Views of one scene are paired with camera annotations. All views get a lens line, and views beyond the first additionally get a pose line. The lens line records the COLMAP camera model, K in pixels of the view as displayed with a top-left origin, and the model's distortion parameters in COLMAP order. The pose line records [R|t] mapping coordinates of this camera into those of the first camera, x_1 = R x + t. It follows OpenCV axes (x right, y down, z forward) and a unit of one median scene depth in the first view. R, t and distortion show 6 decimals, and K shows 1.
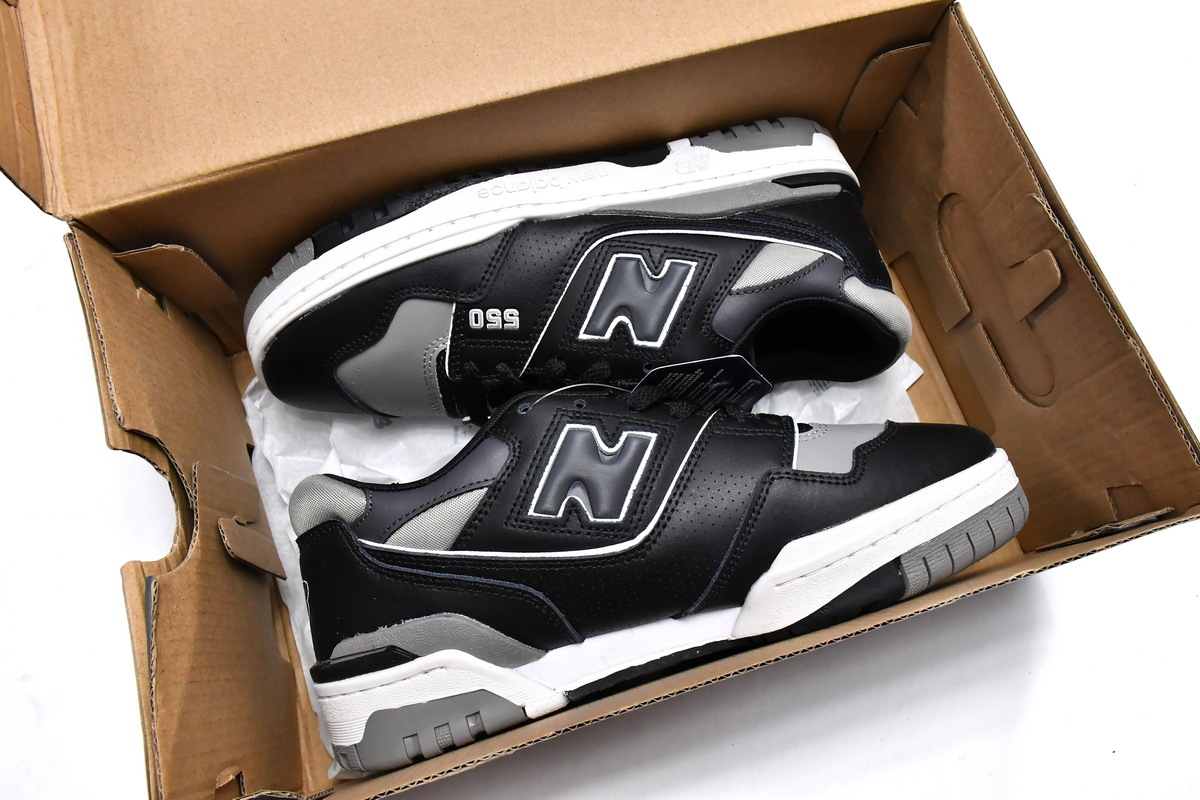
lens RADIAL K [[942.4, 0, 600.0], [0, 942.4, 400.0], [0, 0, 1]] dist [0.003278, 0.000446]
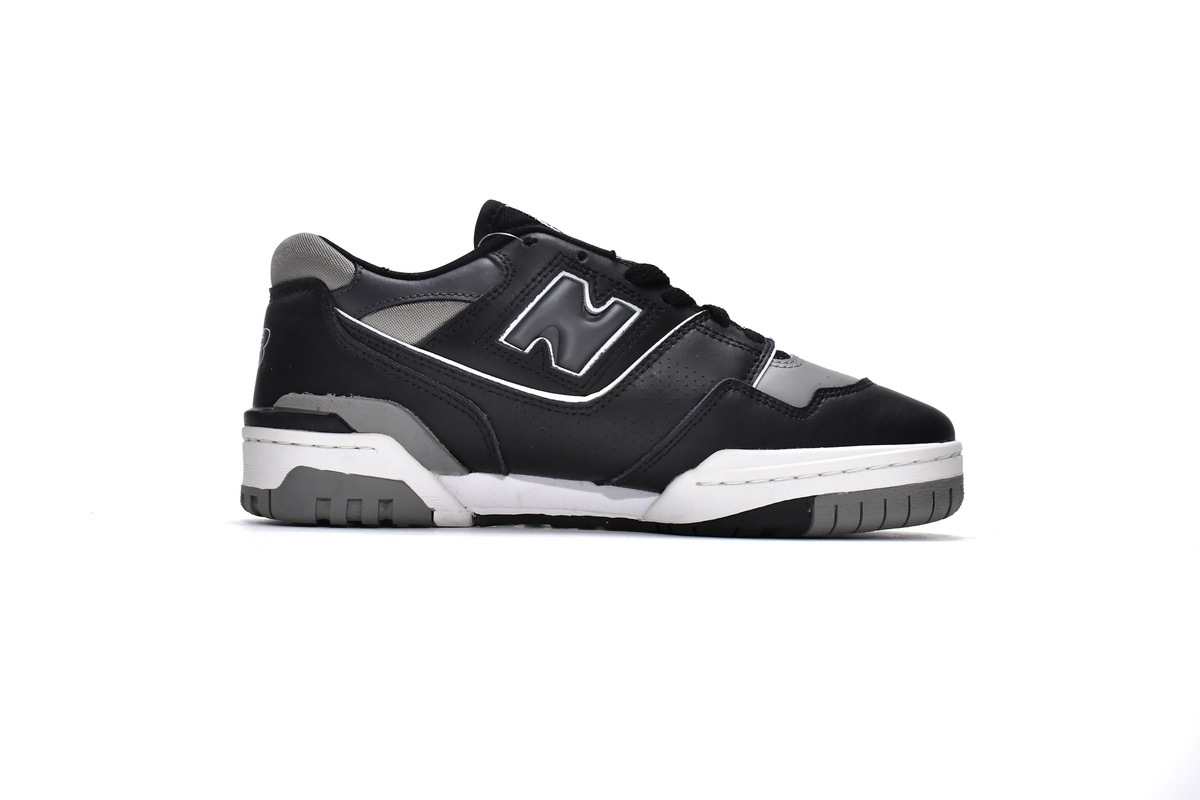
lens RADIAL K [[1644.2, 0, 600.0], [0, 1644.2, 400.0], [0, 0, 1]] dist [0.001414, -0.000590]
pose [[0.936393, 0.334982, 0.104666, -0.139178], [-0.344209, 0.934790, 0.087680, -0.014021], [-0.068470, -0.118130, 0.990635, -0.806104]]
